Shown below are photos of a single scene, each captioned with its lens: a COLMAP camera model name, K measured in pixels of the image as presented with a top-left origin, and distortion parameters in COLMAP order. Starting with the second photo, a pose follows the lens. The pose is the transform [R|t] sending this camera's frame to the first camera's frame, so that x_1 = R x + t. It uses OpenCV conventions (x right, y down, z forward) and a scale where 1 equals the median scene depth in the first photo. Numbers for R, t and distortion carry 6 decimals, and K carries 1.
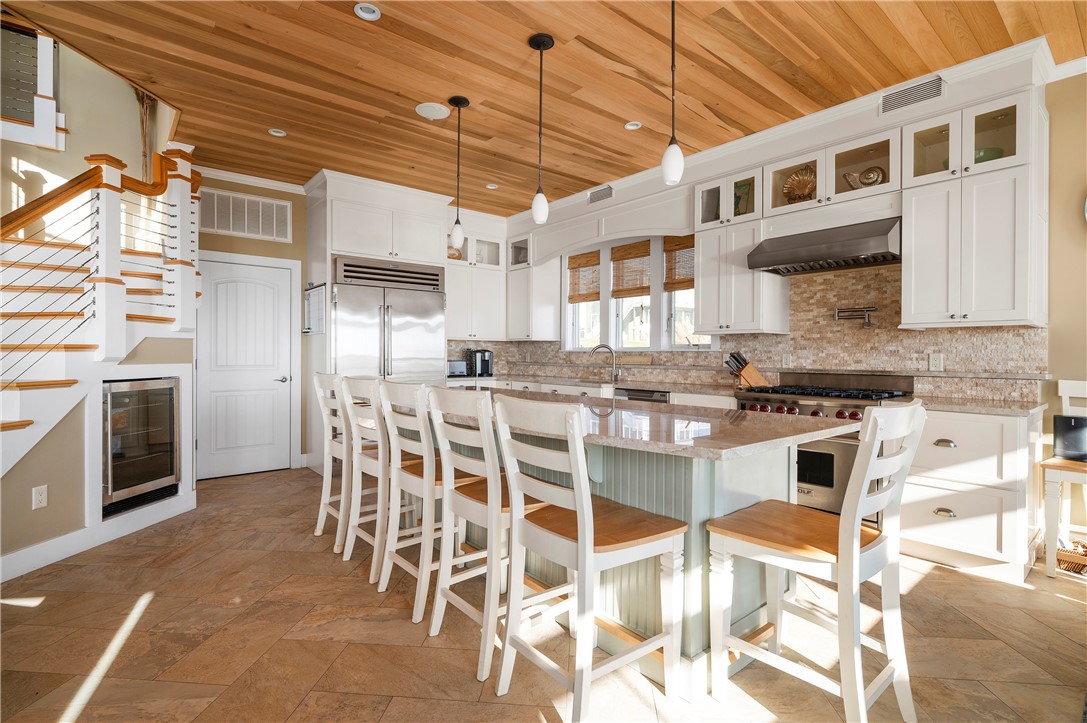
lens RADIAL K [[518.6, 0, 540.8], [0, 518.6, 356.3], [0, 0, 1]] dist [-0.002884, -0.000003]
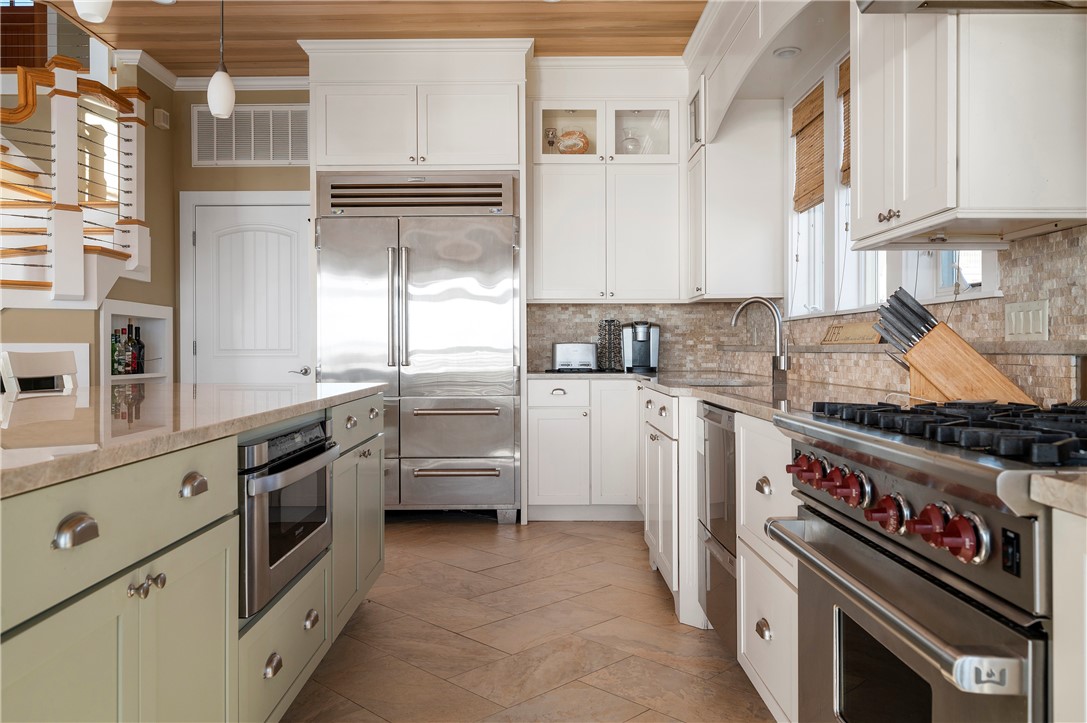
lens RADIAL K [[826.0, 0, 543.3], [0, 826.0, 343.4], [0, 0, 1]] dist [-0.000271, 0.005705]
pose [[0.770984, -0.011447, -0.636752, 0.520125], [0.005460, 0.999921, -0.011365, 0.027894], [0.636831, 0.005286, 0.770985, 0.466336]]
